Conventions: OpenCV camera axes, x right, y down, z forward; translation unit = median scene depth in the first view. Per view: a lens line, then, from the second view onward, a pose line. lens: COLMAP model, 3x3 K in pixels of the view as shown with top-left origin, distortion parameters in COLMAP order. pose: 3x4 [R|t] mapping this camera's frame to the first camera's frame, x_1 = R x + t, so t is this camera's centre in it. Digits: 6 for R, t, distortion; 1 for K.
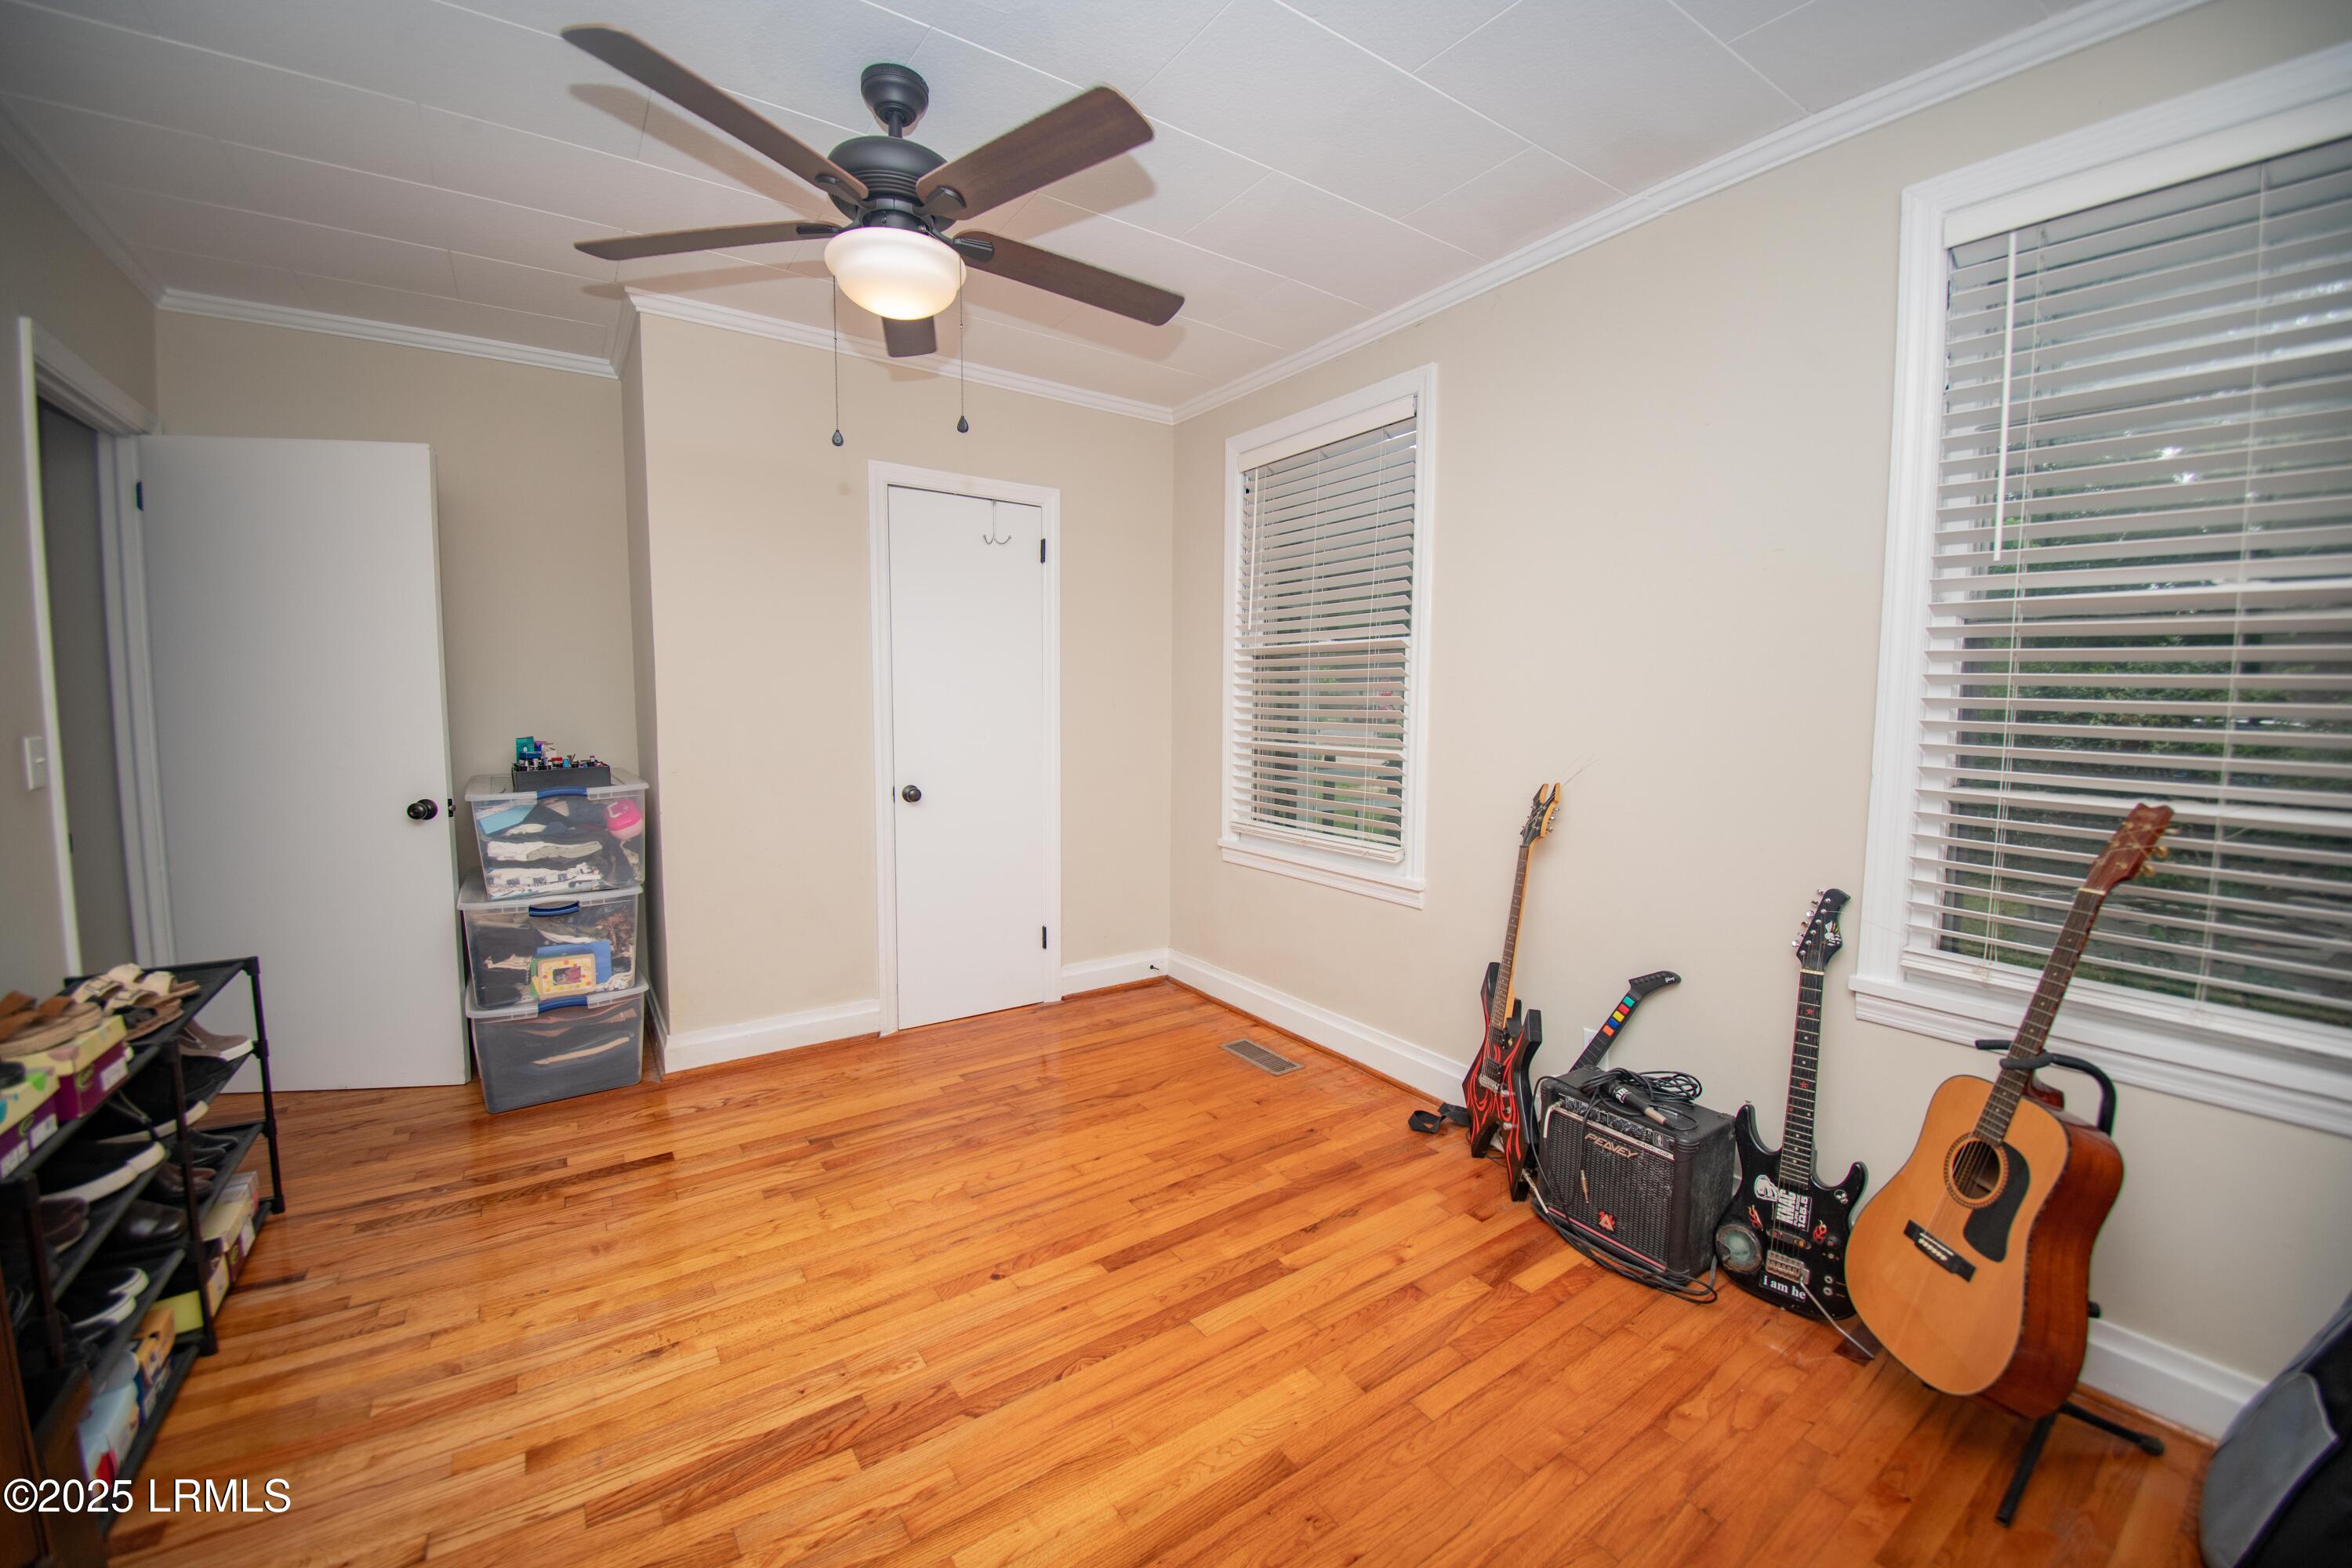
lens RADIAL K [[900.0, 0, 1164.6], [0, 900.0, 775.4], [0, 0, 1]] dist [0.026431, -0.024884]
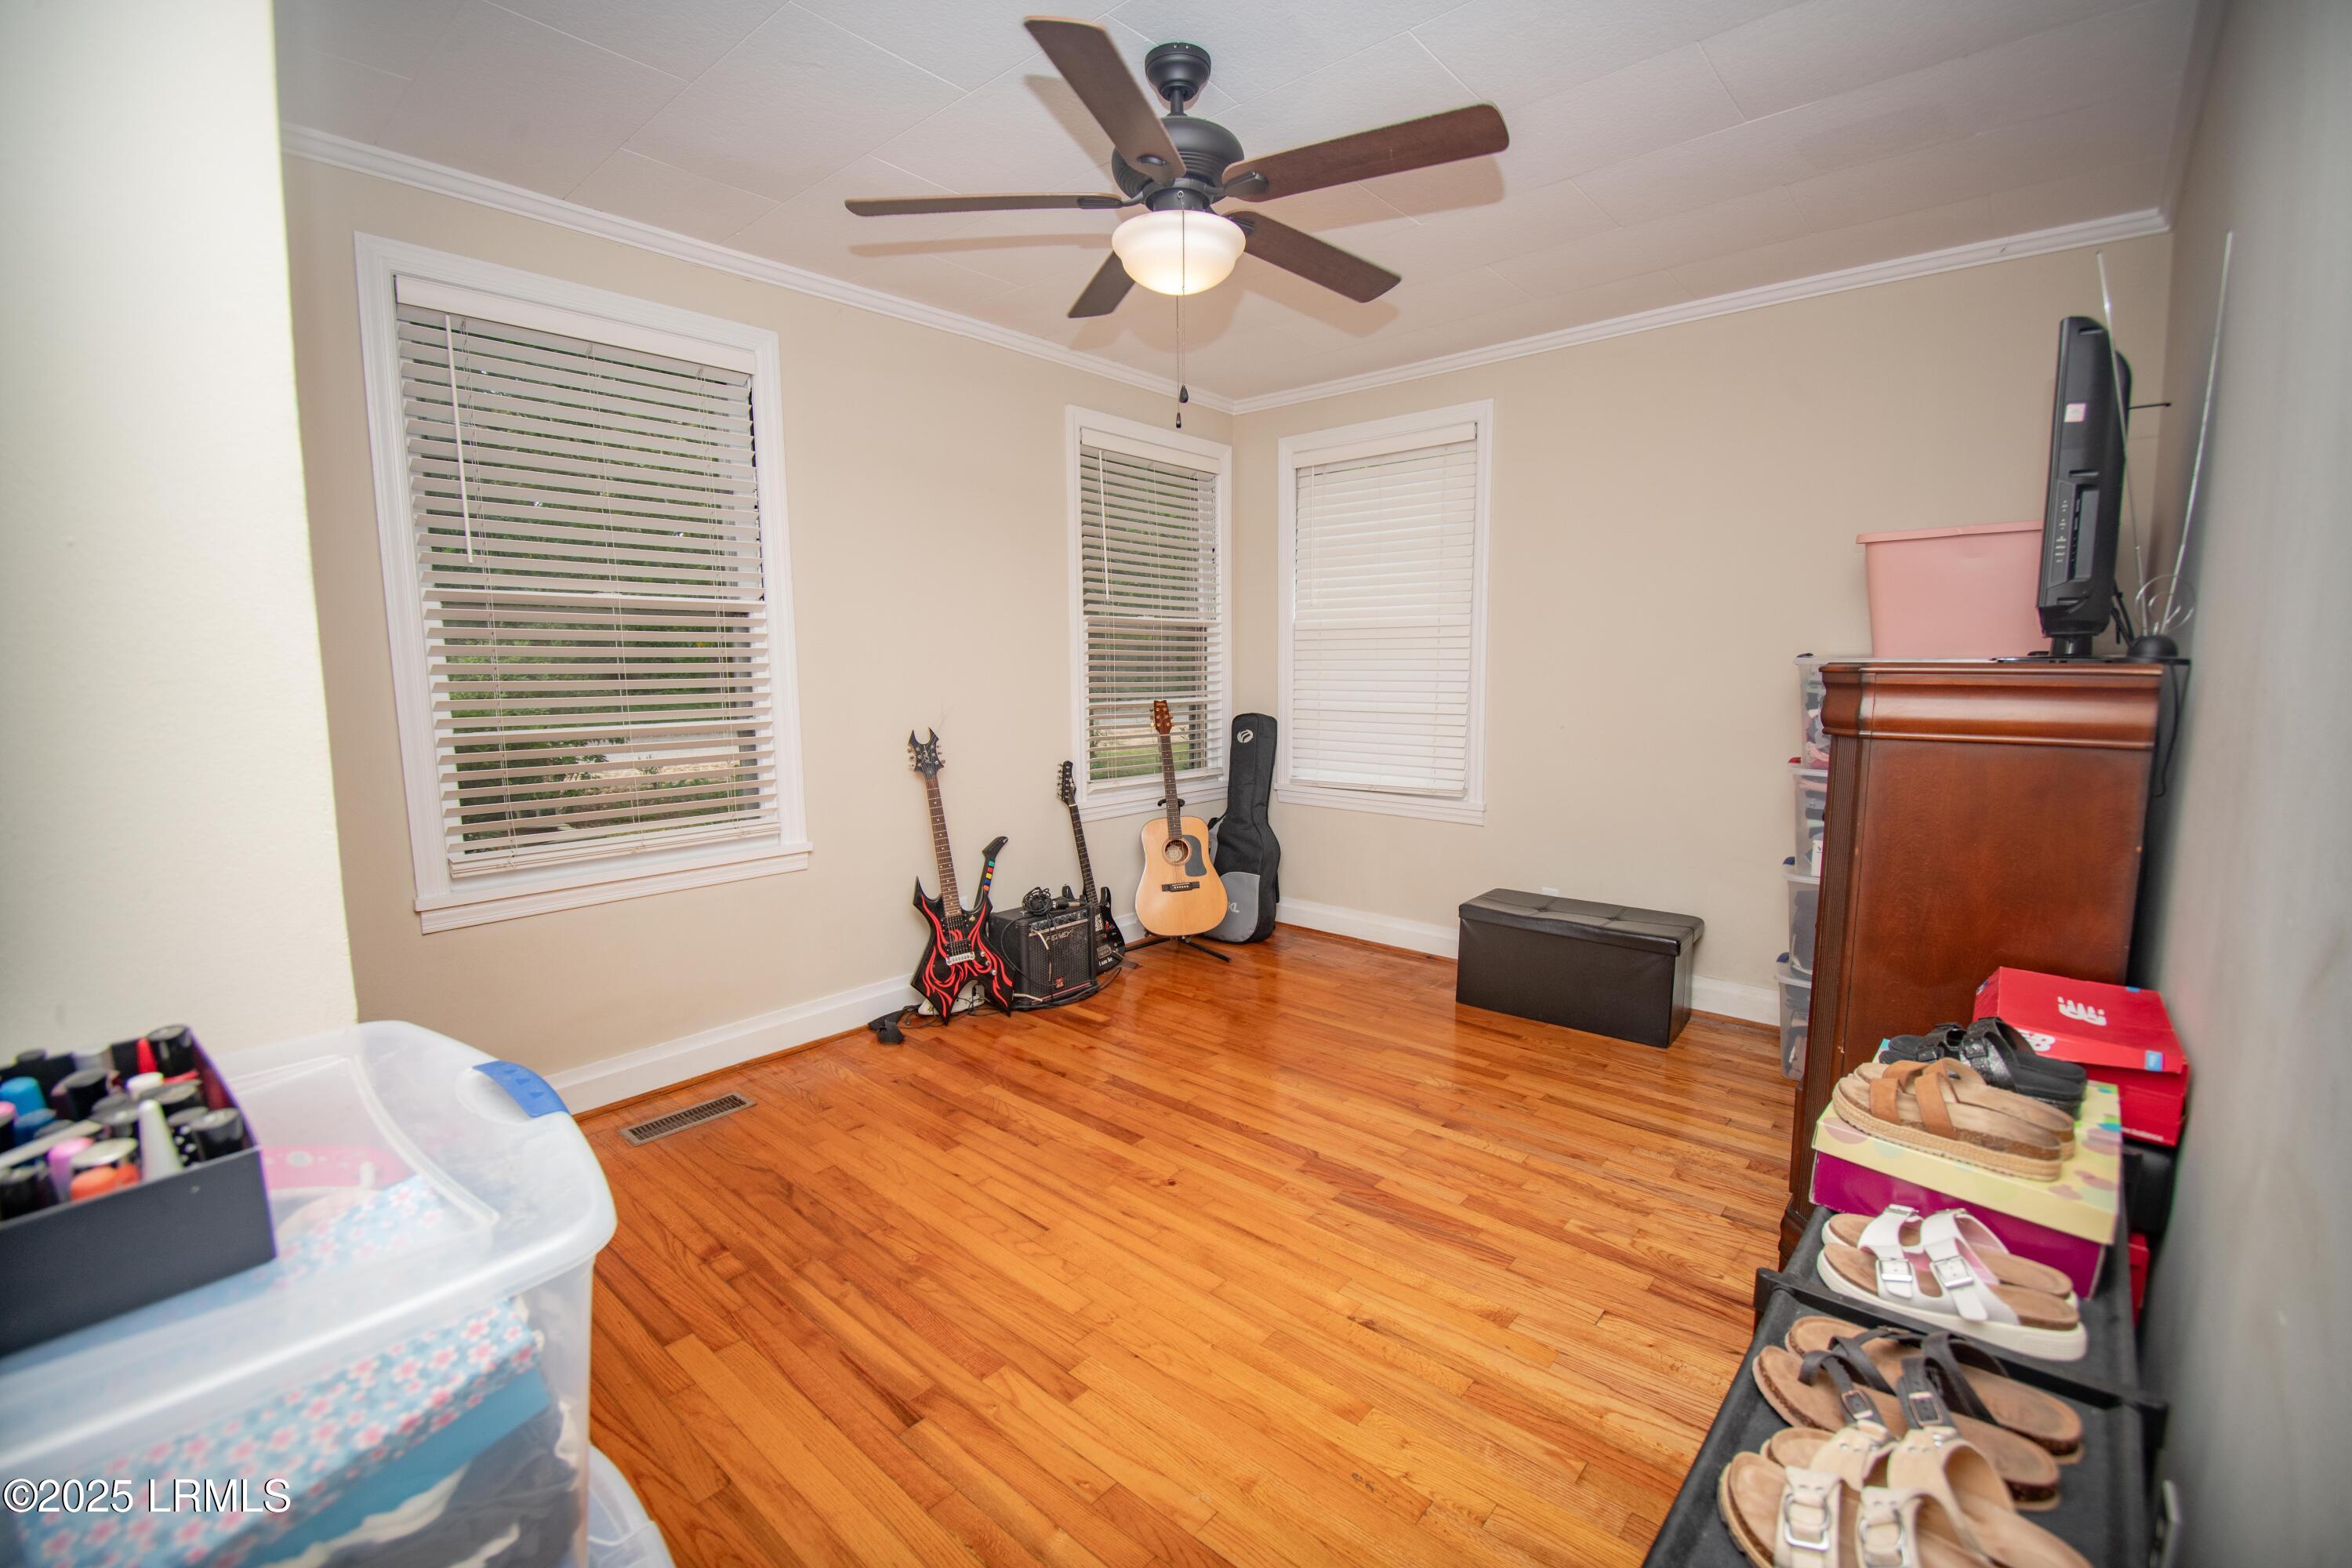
lens RADIAL K [[1013.0, 0, 1175.5], [0, 1013.0, 797.1], [0, 0, 1]] dist [-0.001352, -0.000077]
pose [[-0.244561, -0.129441, 0.960955, -1.129608], [0.089327, 0.983827, 0.155255, -0.091700], [-0.965511, 0.123809, -0.229043, 1.041096]]
